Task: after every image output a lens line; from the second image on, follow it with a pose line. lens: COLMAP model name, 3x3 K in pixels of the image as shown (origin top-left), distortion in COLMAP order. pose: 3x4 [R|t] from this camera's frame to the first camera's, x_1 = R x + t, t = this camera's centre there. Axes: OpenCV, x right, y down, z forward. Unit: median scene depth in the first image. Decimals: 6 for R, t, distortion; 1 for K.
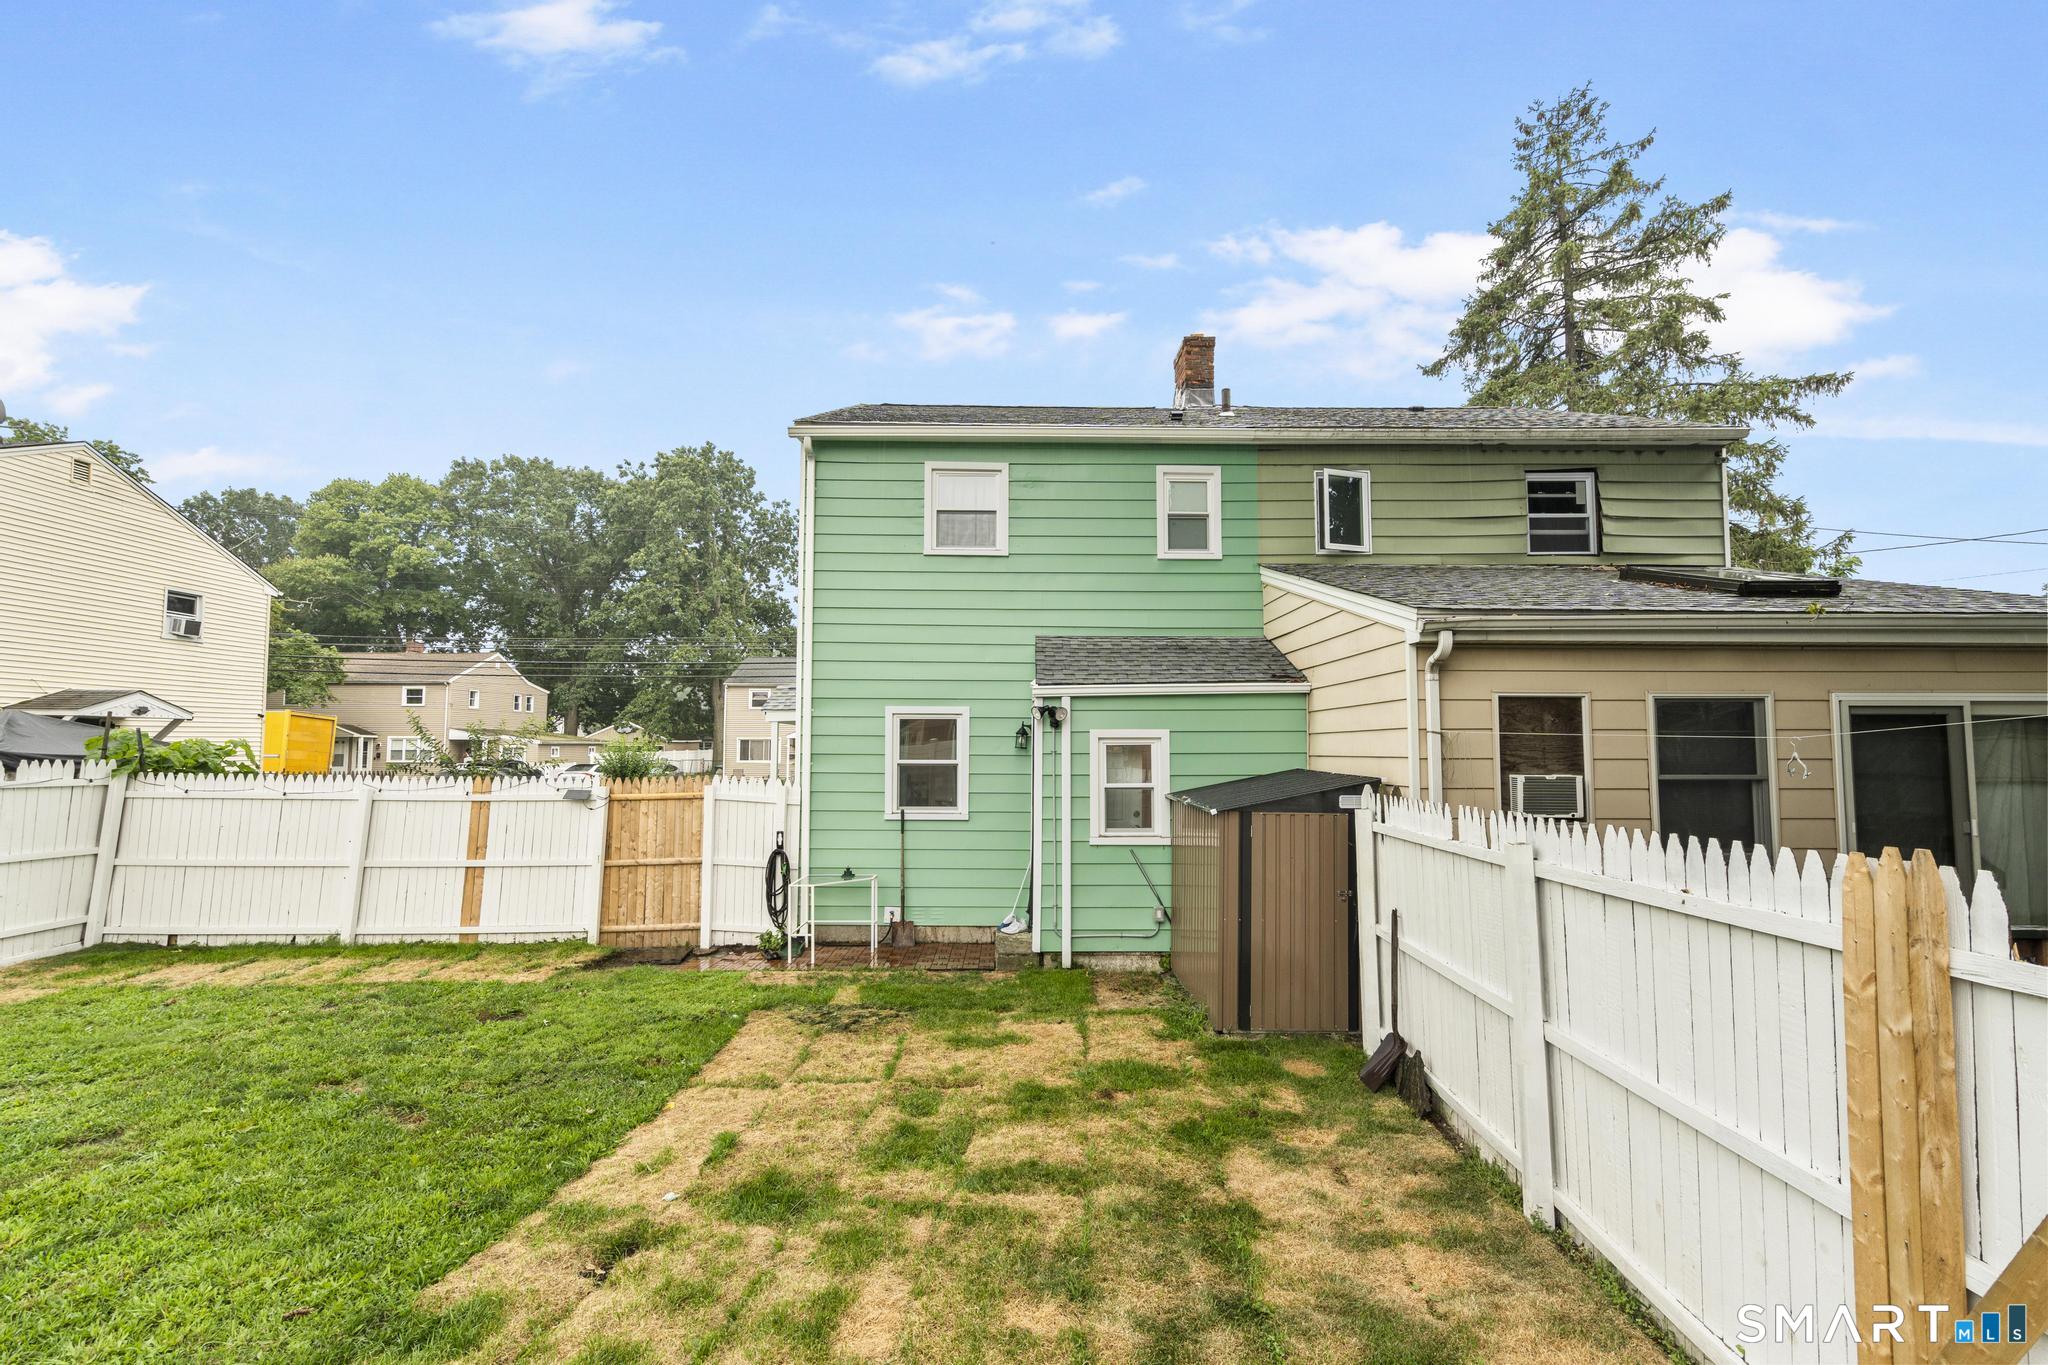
lens RADIAL K [[962.9, 0, 994.8], [0, 962.9, 840.1], [0, 0, 1]] dist [-0.003680, 0.001734]
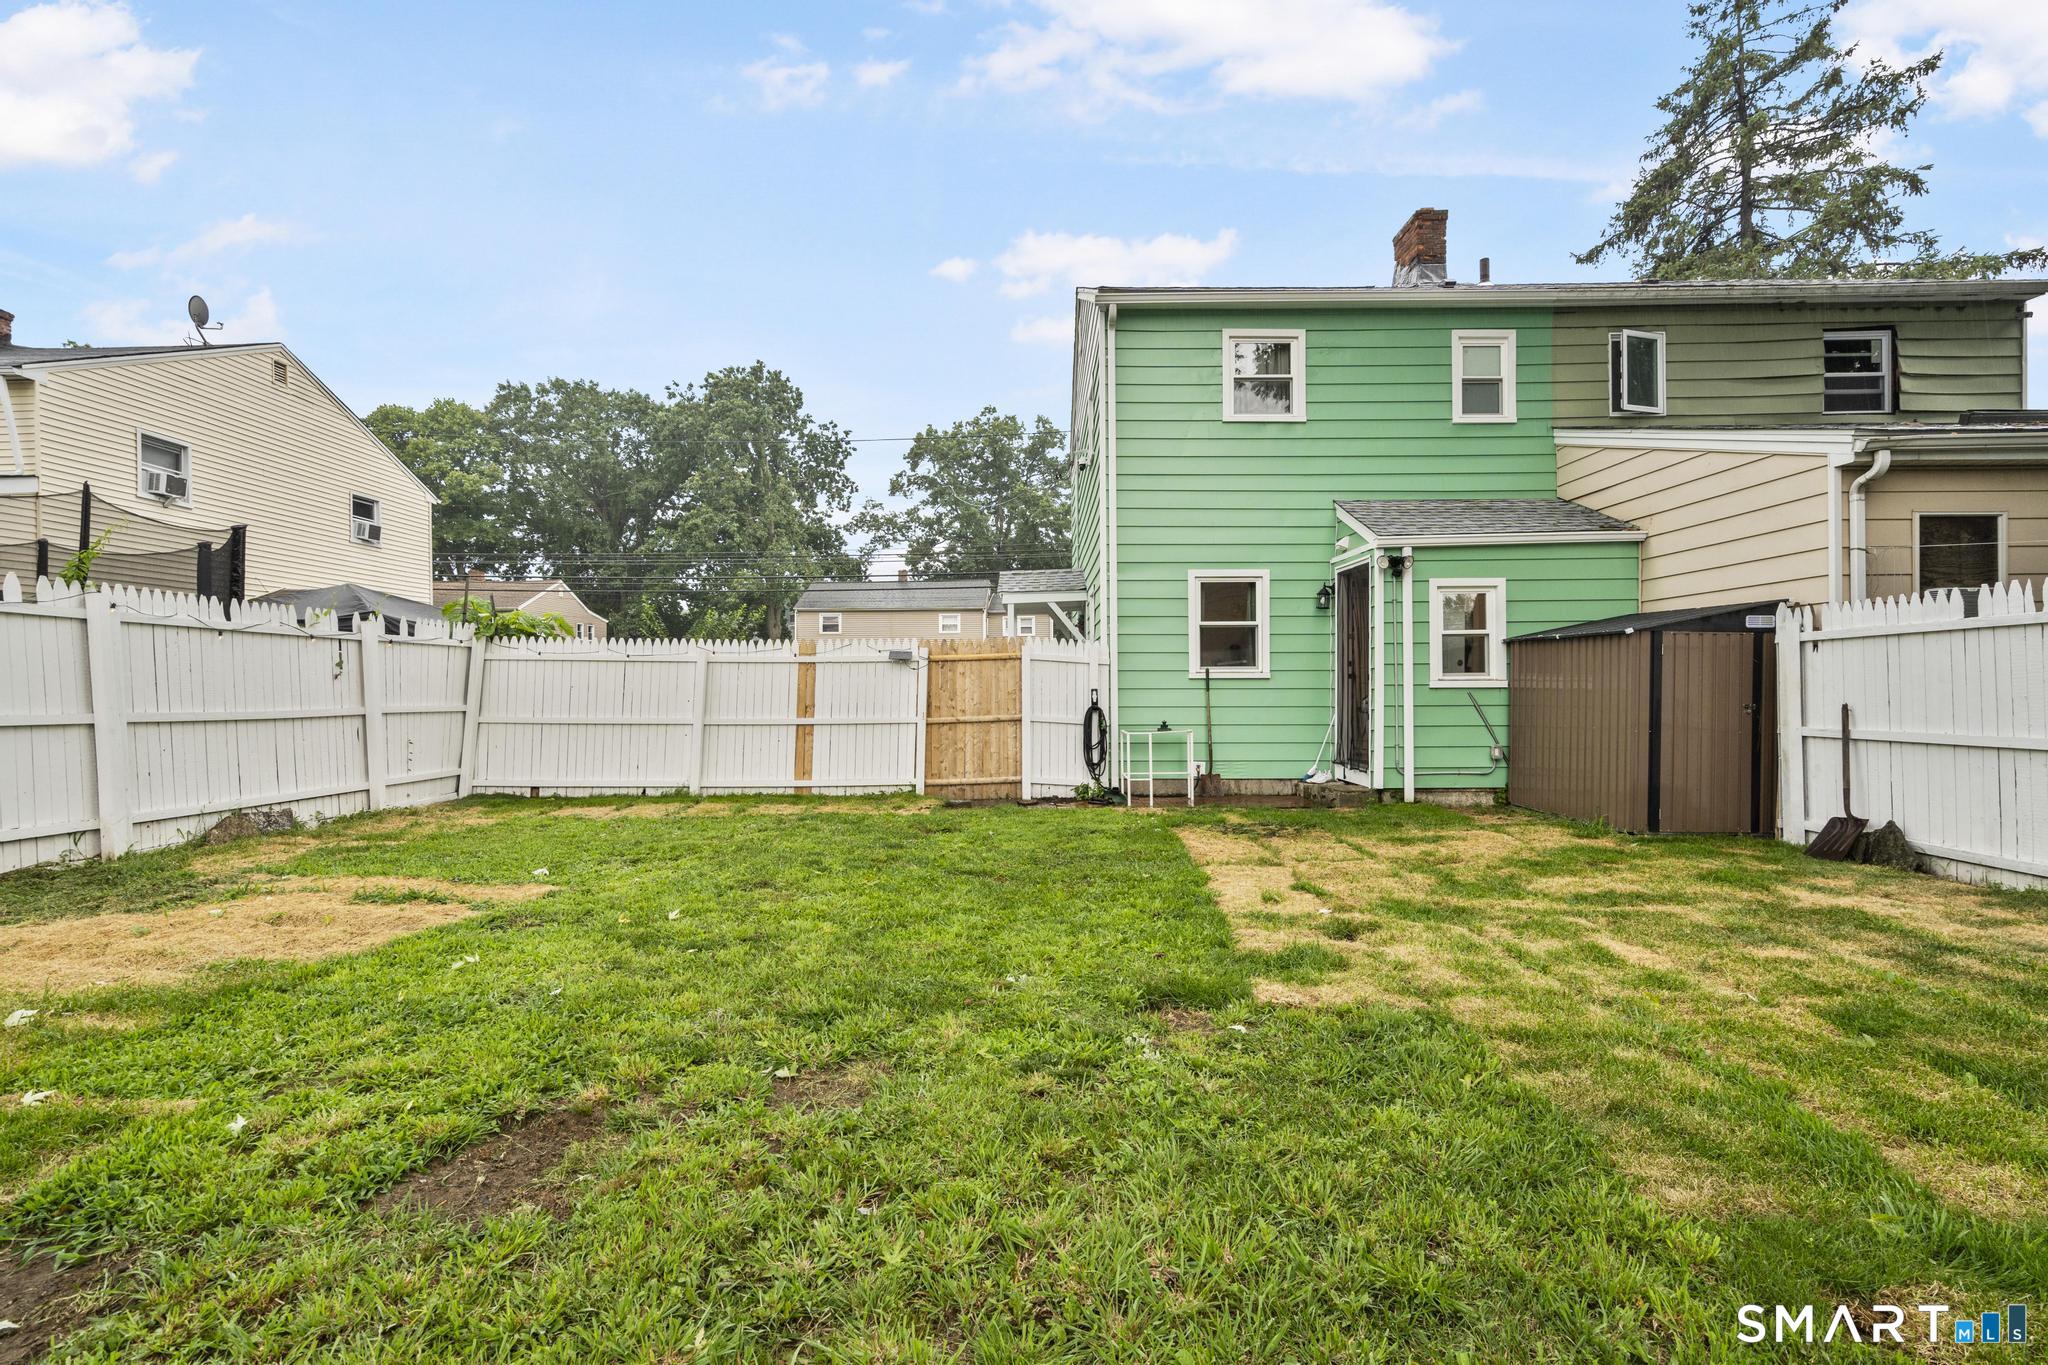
lens RADIAL K [[962.9, 0, 1040.0], [0, 962.9, 830.5], [0, 0, 1]] dist [-0.003680, 0.001734]
pose [[0.999721, -0.001154, -0.023610, -0.254187], [0.002723, 0.997778, 0.066564, 0.074488], [0.023481, -0.066610, 0.997503, -0.066106]]
